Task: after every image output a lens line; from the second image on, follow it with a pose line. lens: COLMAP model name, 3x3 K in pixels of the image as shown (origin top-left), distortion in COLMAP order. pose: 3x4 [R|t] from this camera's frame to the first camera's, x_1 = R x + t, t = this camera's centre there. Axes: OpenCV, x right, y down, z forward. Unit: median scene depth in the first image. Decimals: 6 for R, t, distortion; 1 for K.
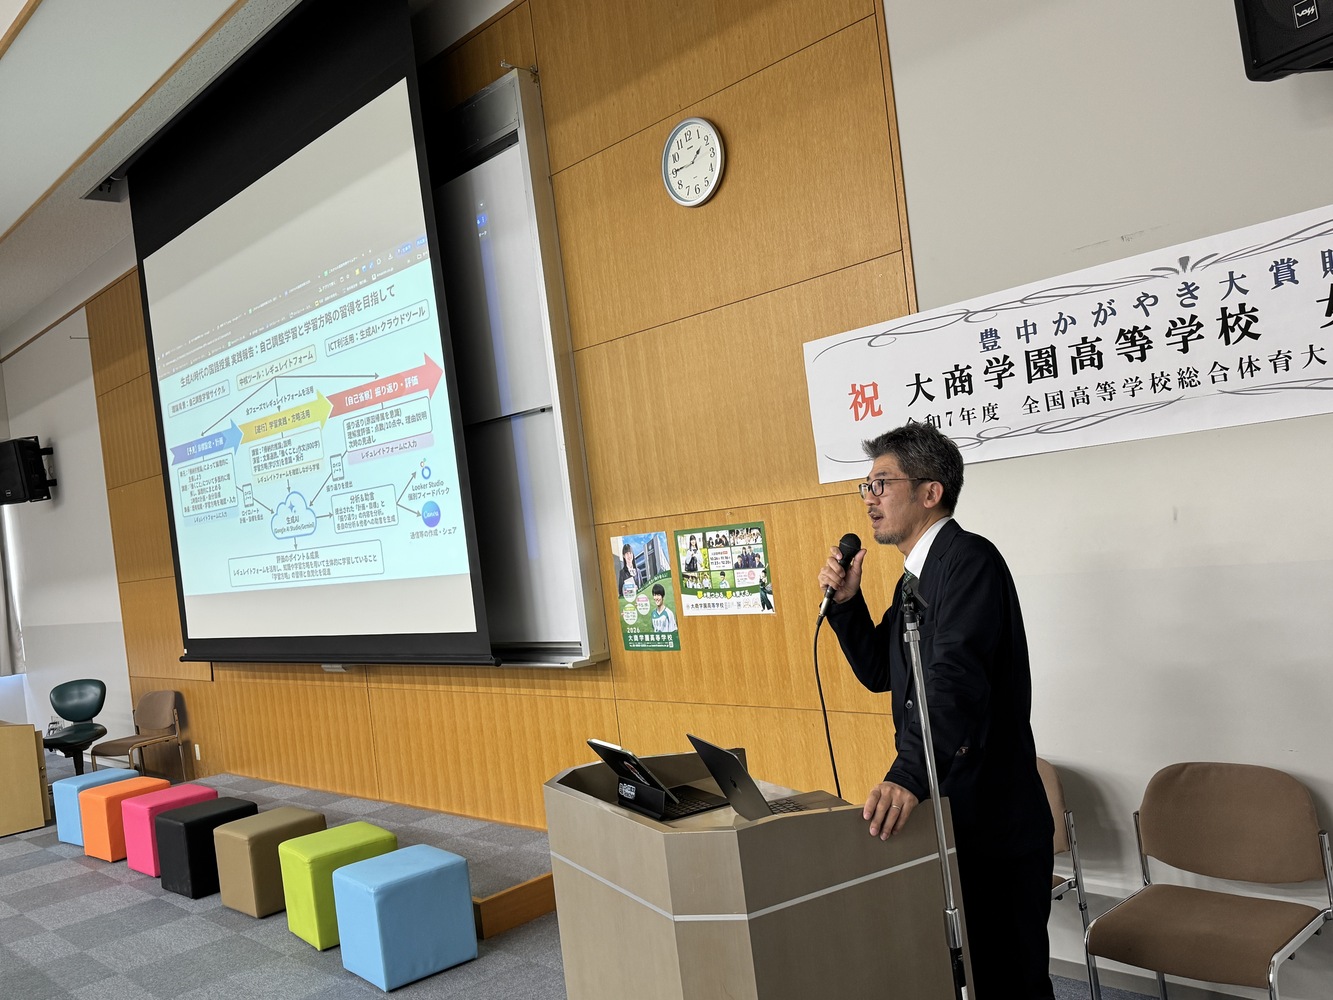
lens RADIAL K [[1134.7, 0, 666.5], [0, 1134.7, 500.0], [0, 0, 1]] dist [0.216334, -0.474524]
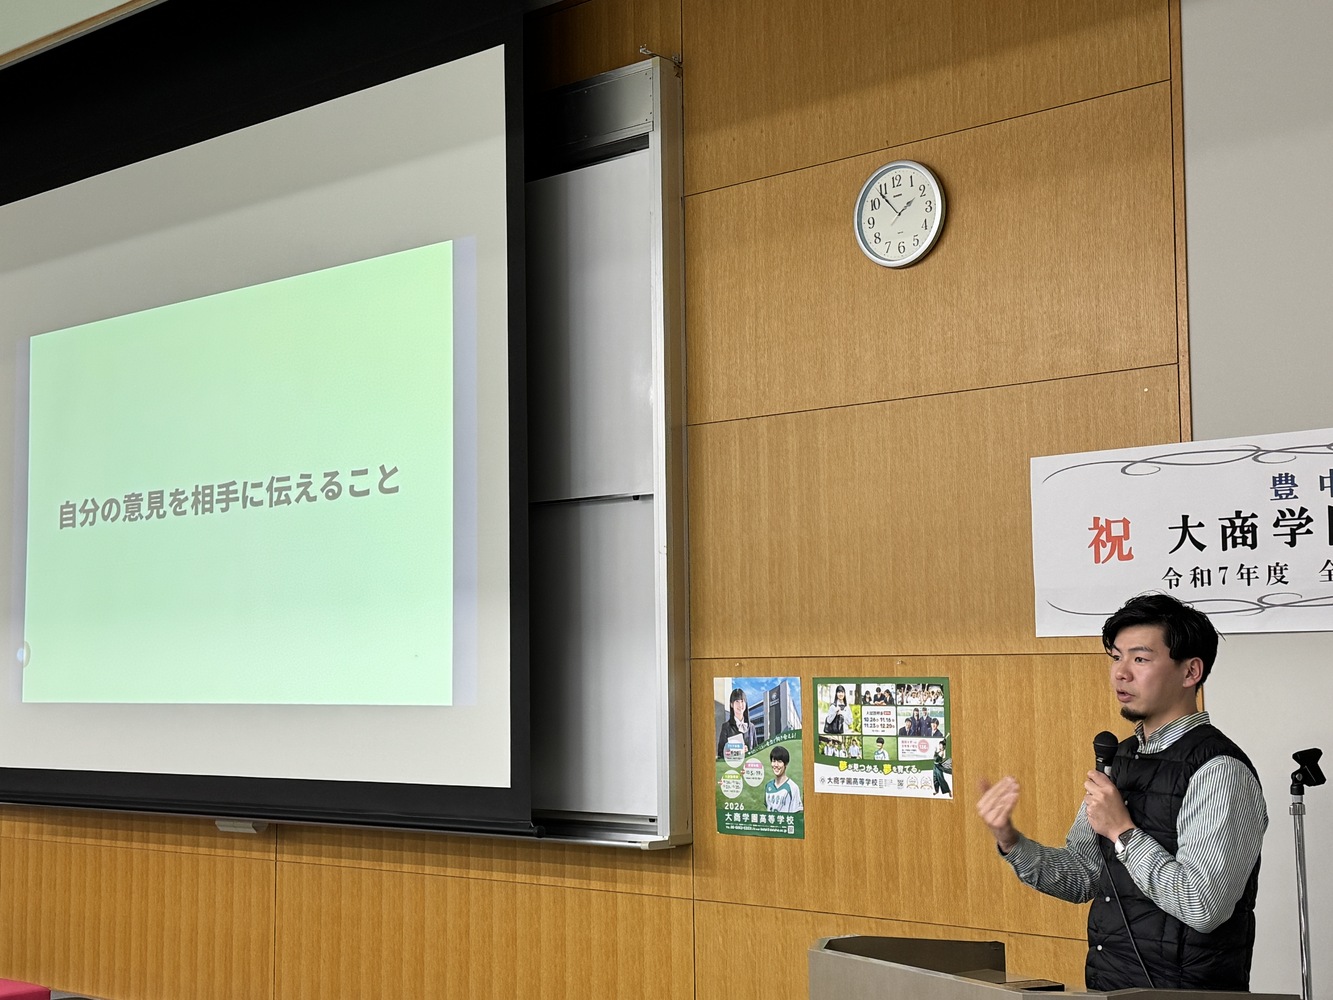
lens RADIAL K [[1876.7, 0, 666.5], [0, 1876.7, 500.0], [0, 0, 1]] dist [0.205924, -0.371720]
pose [[0.989929, 0.117203, 0.079395, -0.213840], [-0.110420, 0.990241, -0.085034, 0.028888], [-0.088586, 0.075411, 0.993210, -0.257107]]
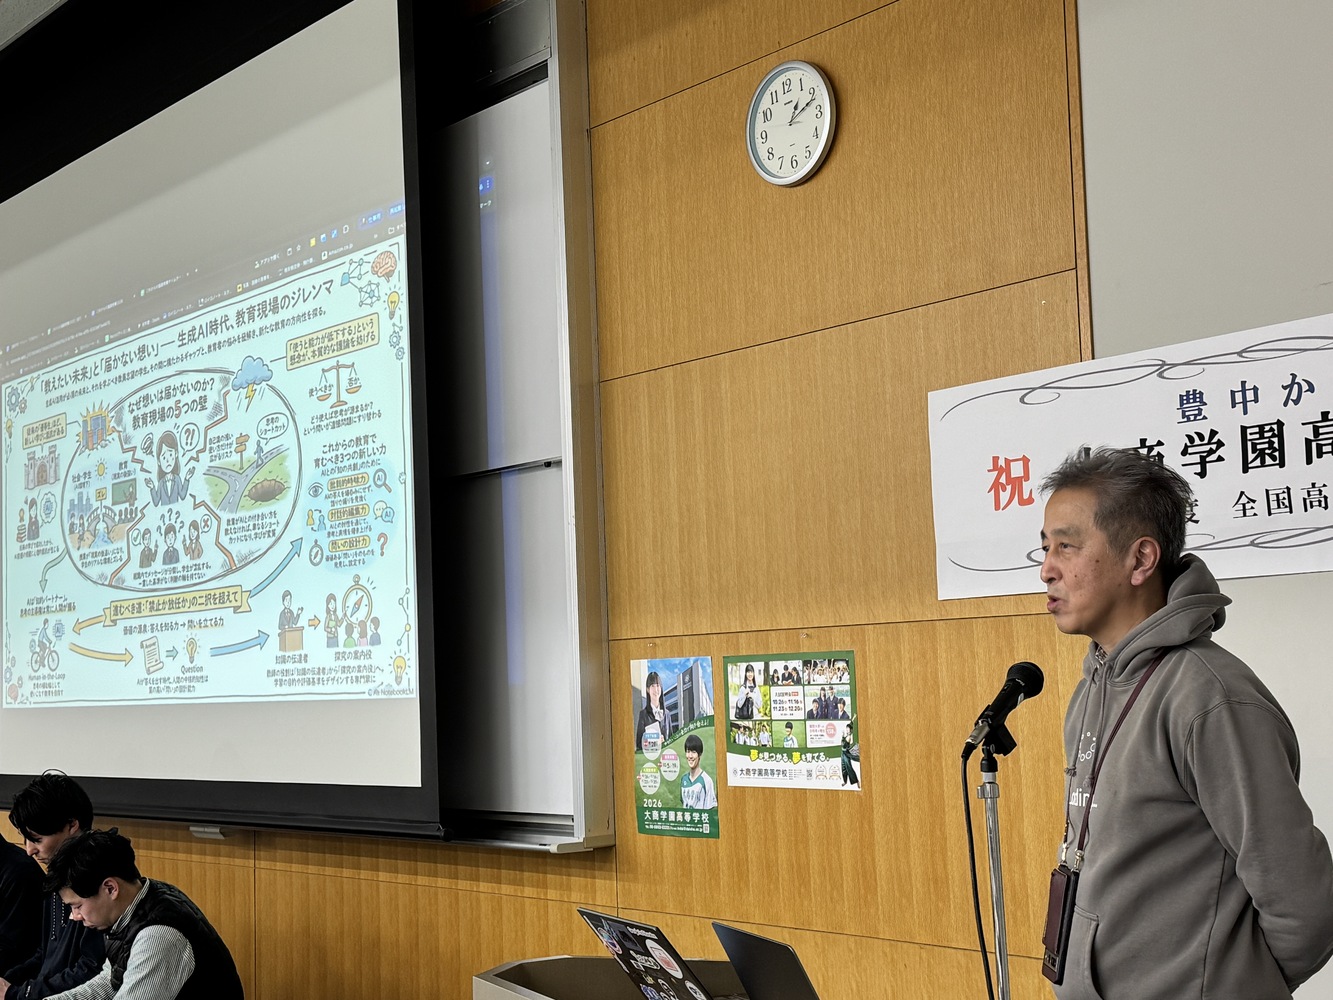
lens RADIAL K [[1829.3, 0, 666.5], [0, 1829.3, 500.0], [0, 0, 1]] dist [0.171379, -0.102811]
pose [[0.995180, 0.077739, -0.059773, 0.032181], [-0.082033, 0.993945, -0.073106, 0.018202], [0.053728, 0.077657, 0.995531, -0.087090]]
